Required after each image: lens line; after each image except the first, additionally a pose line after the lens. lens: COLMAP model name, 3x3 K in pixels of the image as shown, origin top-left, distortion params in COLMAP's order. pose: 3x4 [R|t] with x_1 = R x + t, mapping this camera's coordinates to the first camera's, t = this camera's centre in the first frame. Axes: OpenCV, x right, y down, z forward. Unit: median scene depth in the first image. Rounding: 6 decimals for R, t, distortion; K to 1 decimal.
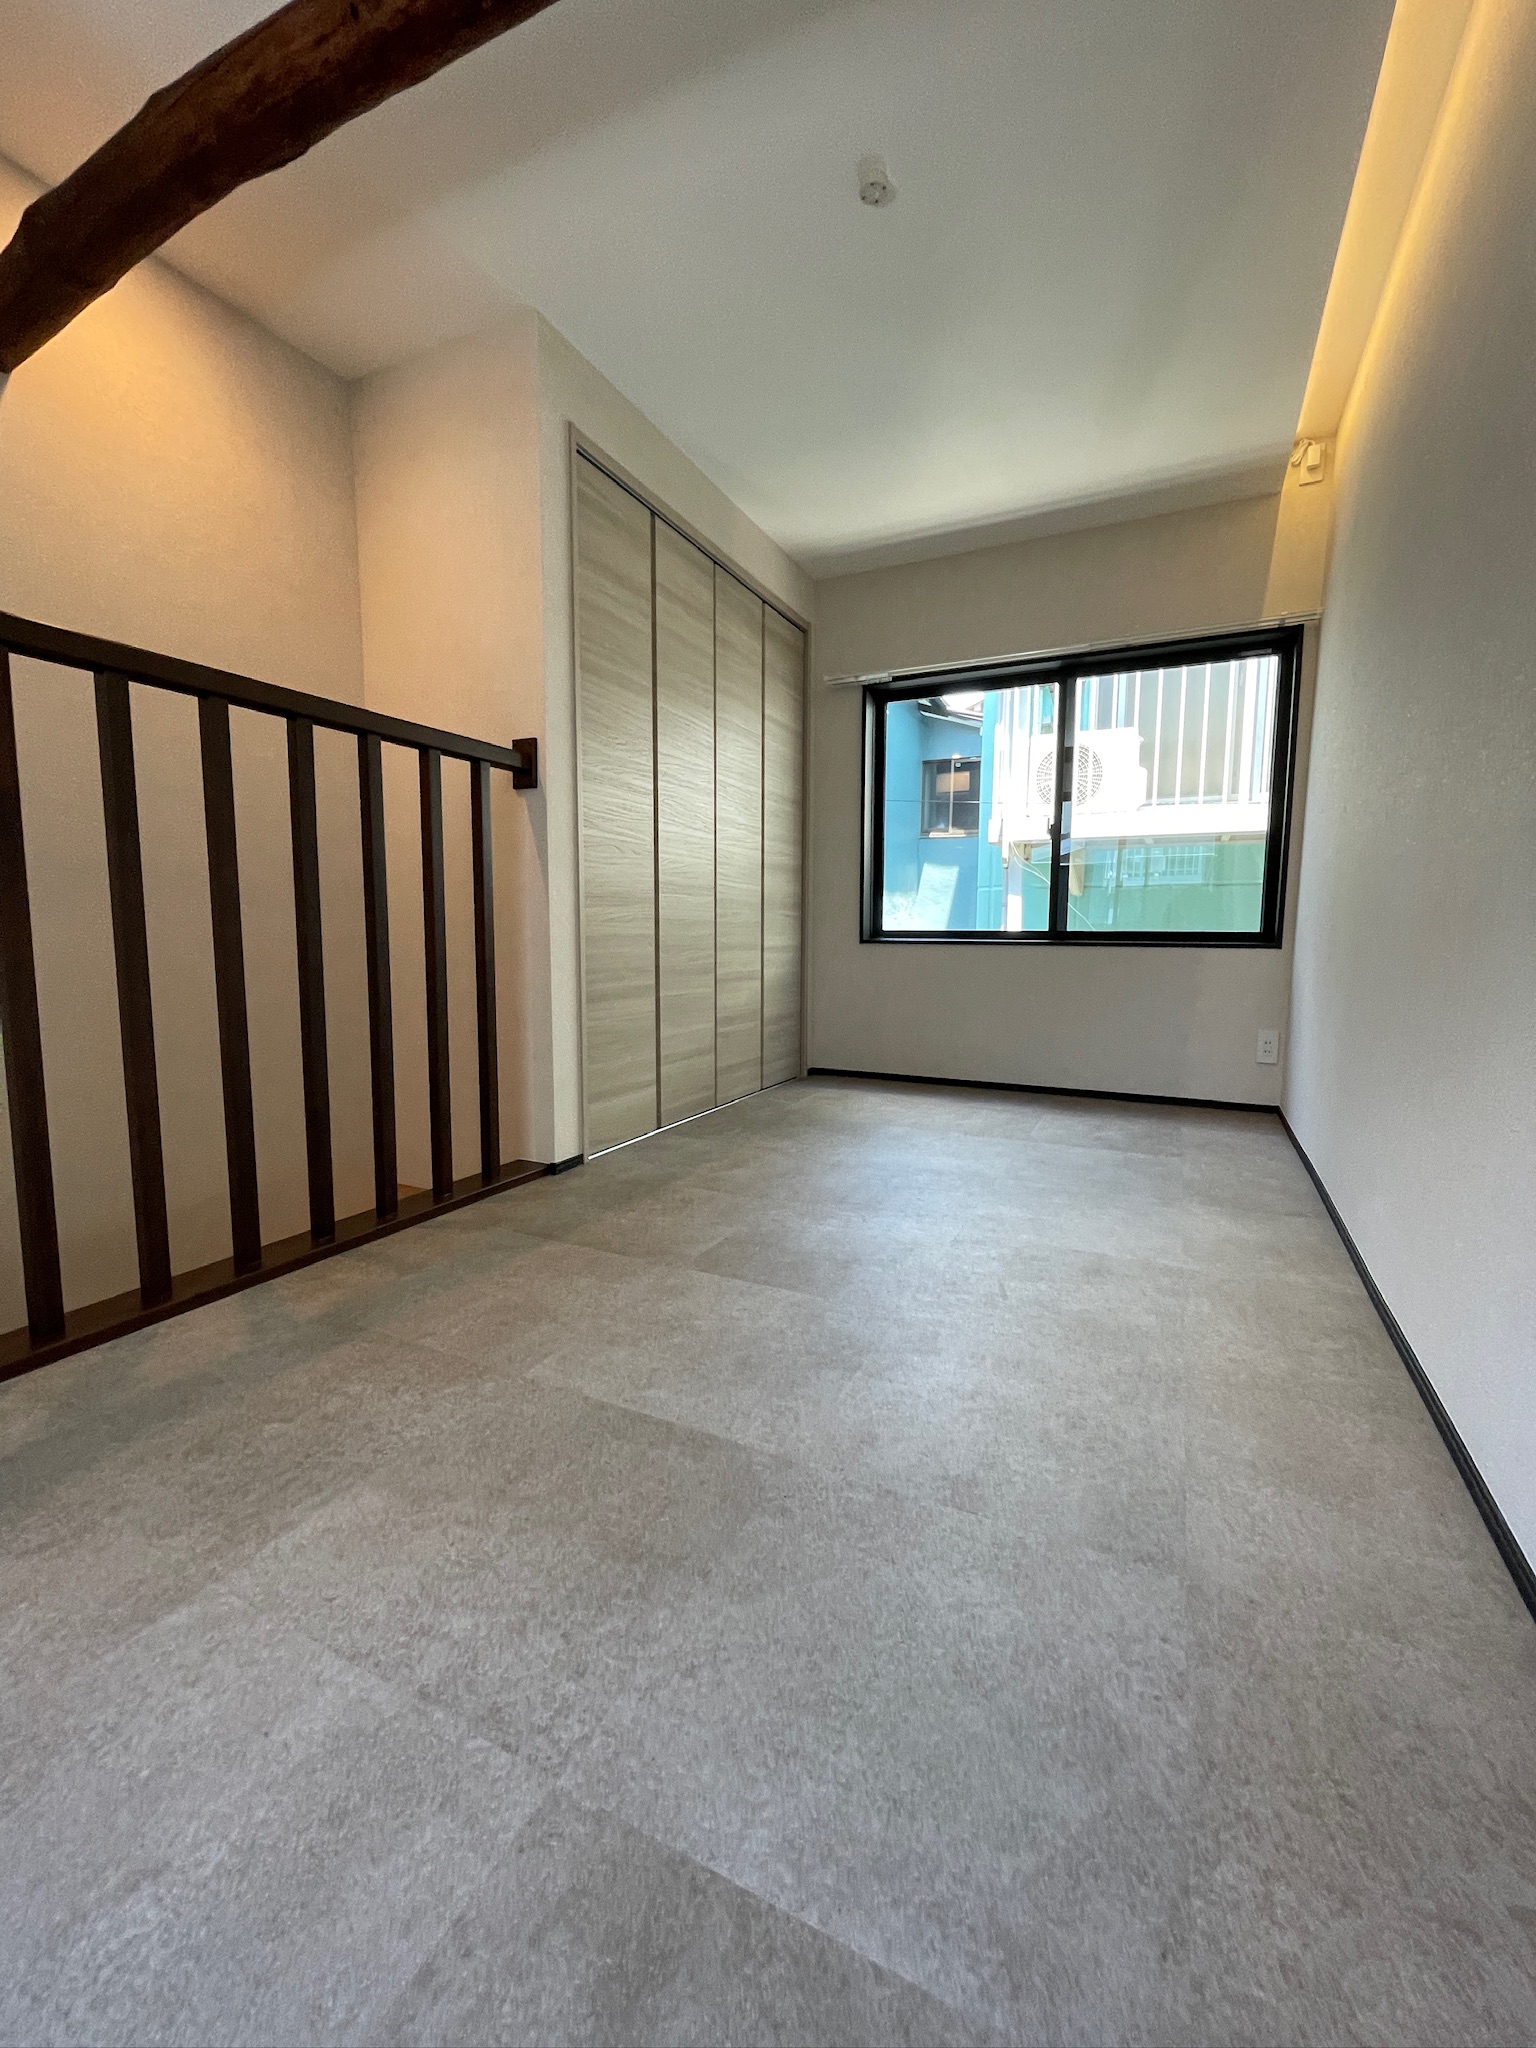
lens RADIAL K [[835.8, 0, 772.2], [0, 835.8, 1020.0], [0, 0, 1]] dist [-0.000515, 0.000699]
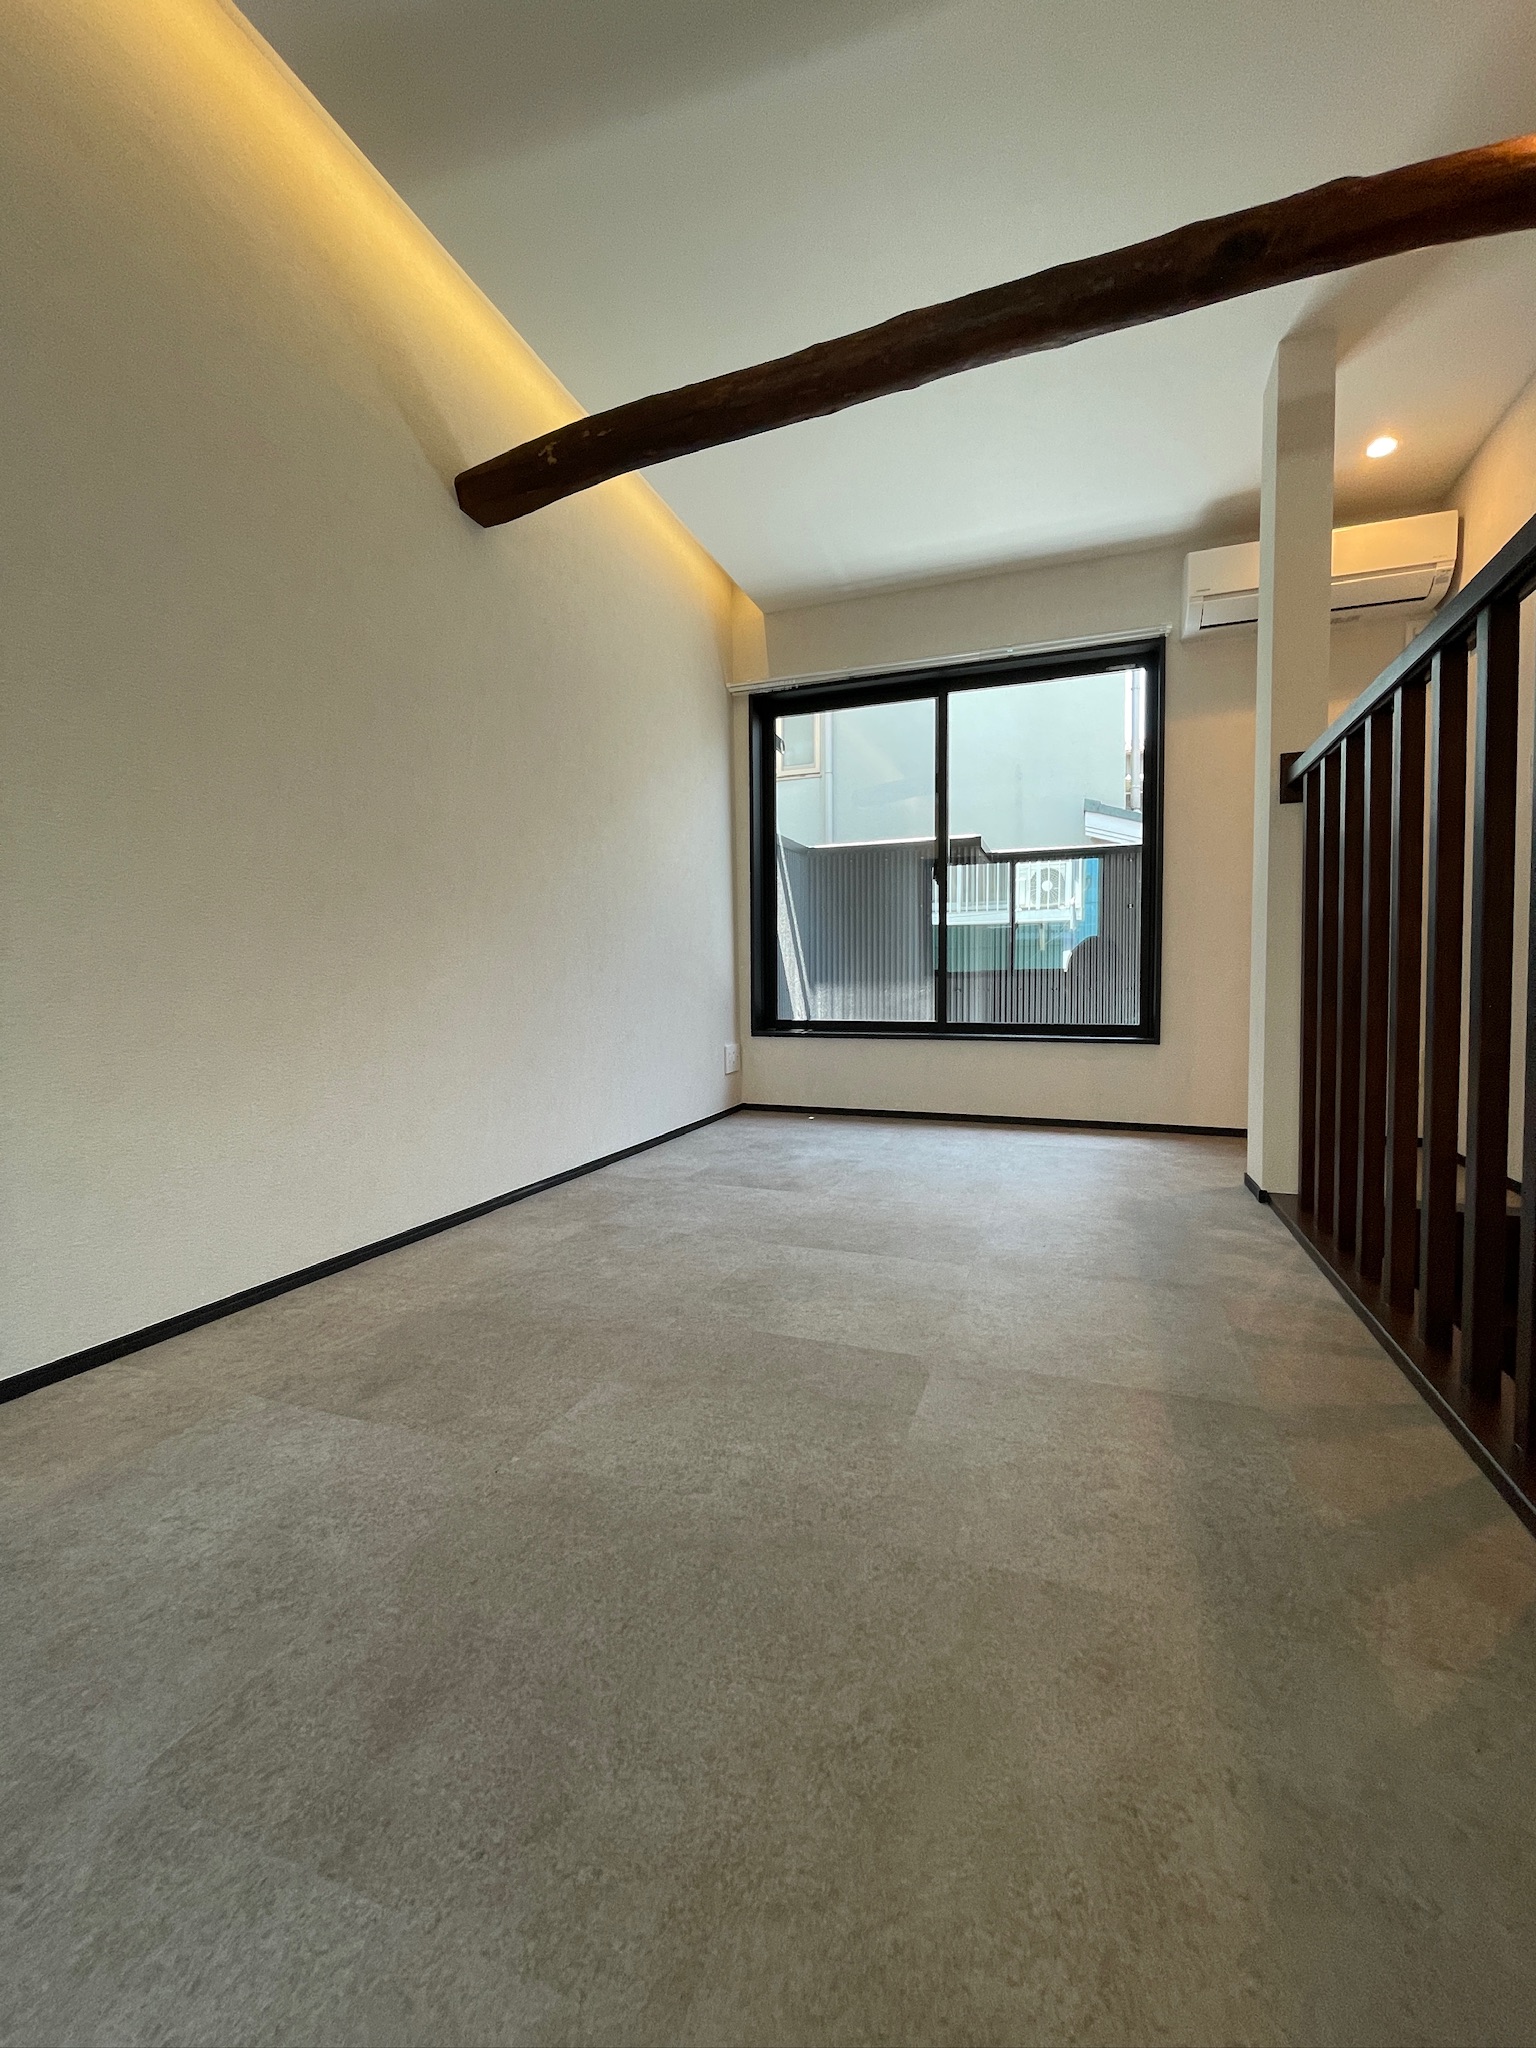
lens RADIAL K [[835.8, 0, 767.2], [0, 835.8, 1017.2], [0, 0, 1]] dist [-0.000515, 0.000699]
pose [[-0.995451, 0.004661, -0.095160, 0.154878], [-0.010296, 0.987690, 0.156086, -0.180659], [0.094716, 0.156355, -0.983149, 2.156136]]
